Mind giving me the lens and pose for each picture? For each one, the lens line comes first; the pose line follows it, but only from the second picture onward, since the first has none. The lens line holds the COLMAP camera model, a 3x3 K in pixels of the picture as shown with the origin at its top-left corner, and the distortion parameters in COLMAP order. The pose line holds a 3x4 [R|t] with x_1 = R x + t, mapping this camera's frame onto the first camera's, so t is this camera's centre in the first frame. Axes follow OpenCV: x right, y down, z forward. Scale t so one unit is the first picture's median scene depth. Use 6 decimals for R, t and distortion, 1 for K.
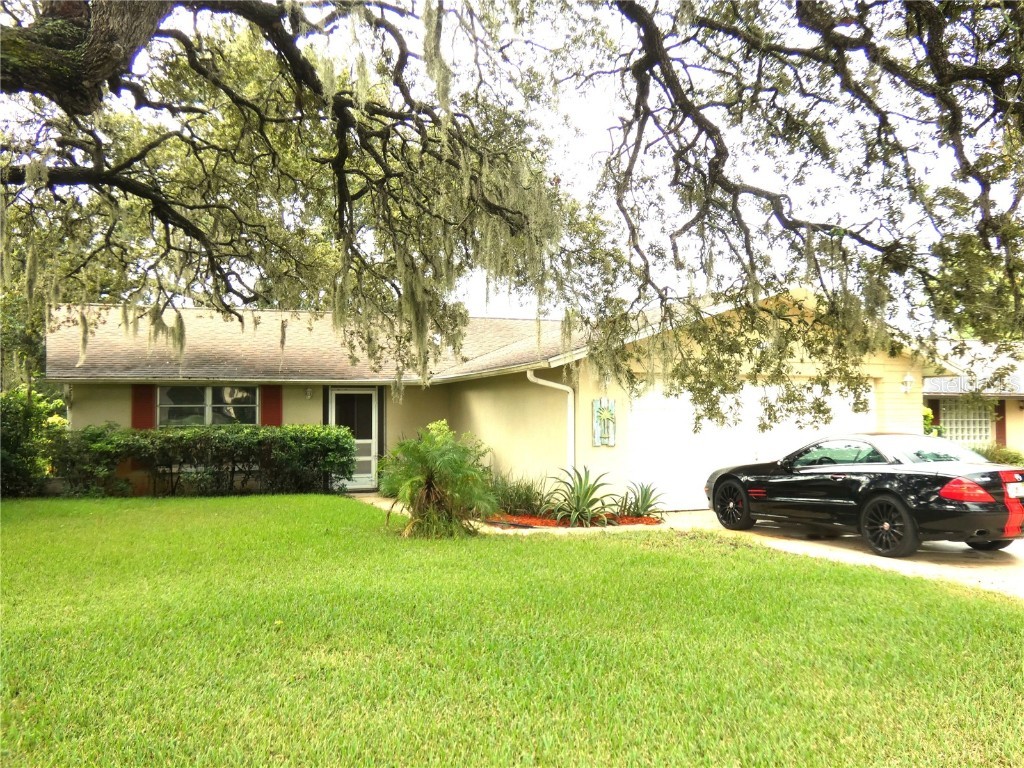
lens RADIAL K [[920.8, 0, 512.0], [0, 920.8, 384.0], [0, 0, 1]] dist [0.069510, -0.002085]
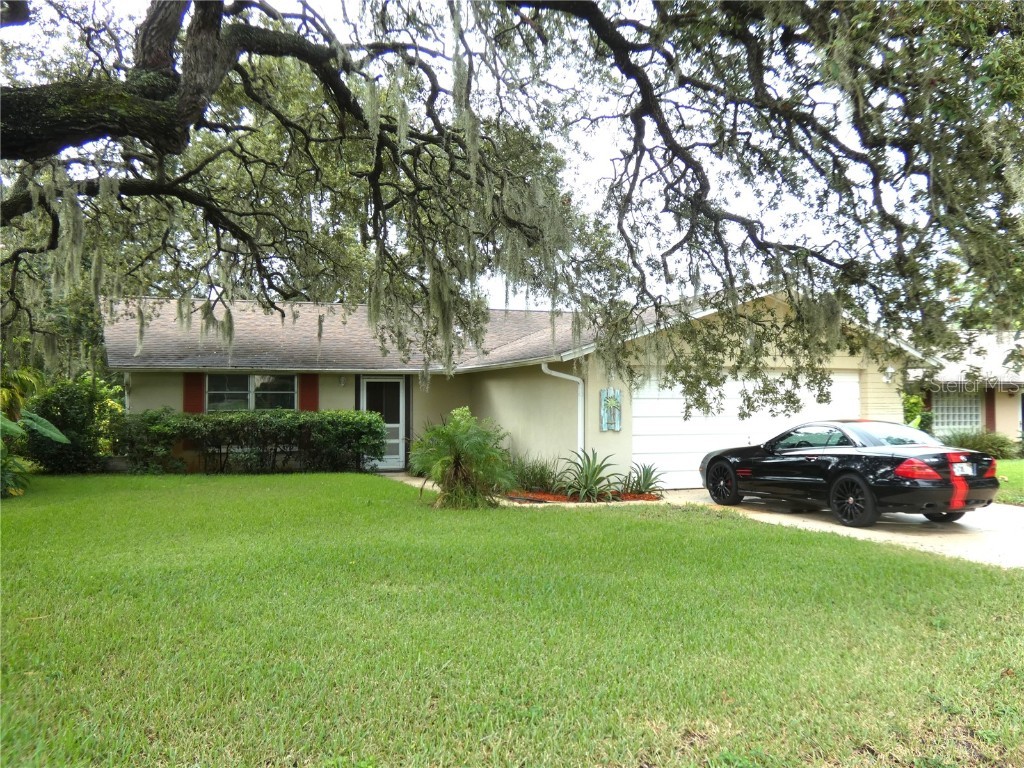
lens RADIAL K [[924.3, 0, 519.5], [0, 924.3, 372.5], [0, 0, 1]] dist [-0.003967, -0.003135]
pose [[0.999950, 0.003661, -0.009259, -0.000428], [-0.003615, 0.999981, 0.004989, -0.009817], [0.009277, -0.004956, 0.999945, -0.137151]]
